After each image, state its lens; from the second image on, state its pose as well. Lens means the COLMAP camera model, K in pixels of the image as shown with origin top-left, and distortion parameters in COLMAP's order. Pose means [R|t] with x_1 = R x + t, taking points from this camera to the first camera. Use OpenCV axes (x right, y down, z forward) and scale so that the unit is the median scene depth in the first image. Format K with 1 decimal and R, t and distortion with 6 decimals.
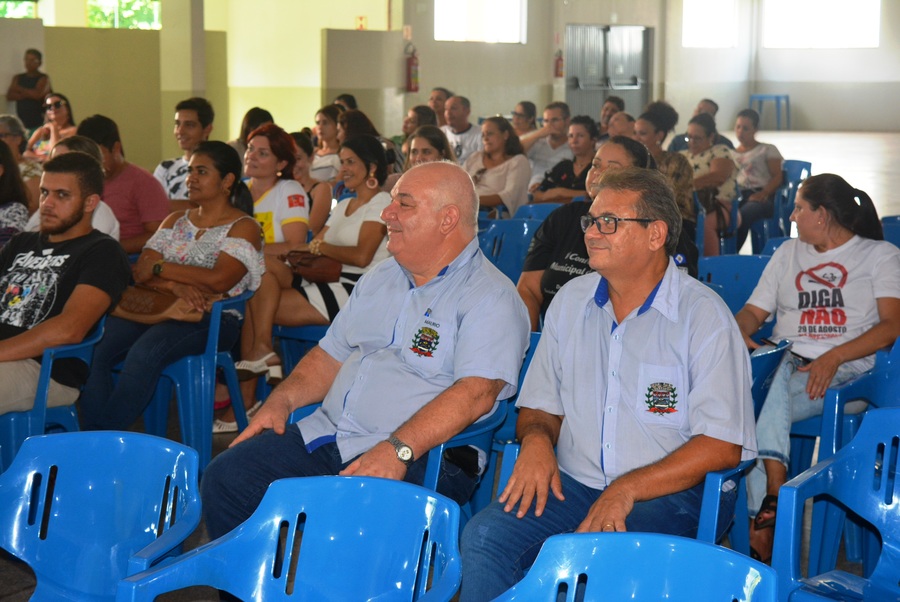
lens RADIAL K [[1812.3, 0, 451.4], [0, 1812.3, 298.3], [0, 0, 1]] dist [0.077920, 0.000000]
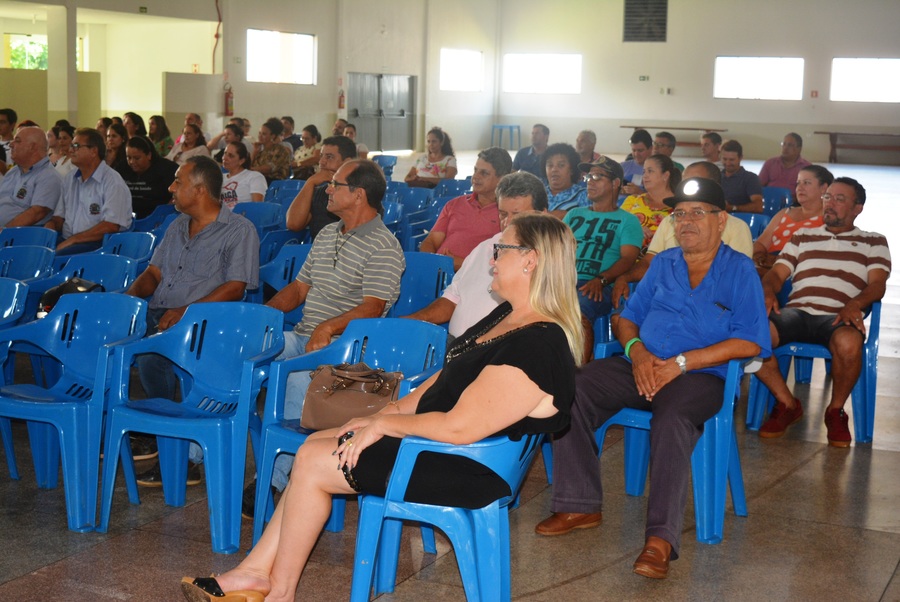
lens RADIAL K [[1485.5, 0, 453.5], [0, 1485.5, 300.2], [0, 0, 1]] dist [0.041731, 0.000000]
pose [[0.998085, 0.011899, 0.060698, 0.158716], [-0.012115, 0.999921, 0.003196, 0.054091], [-0.060655, -0.003925, 0.998151, -0.397231]]
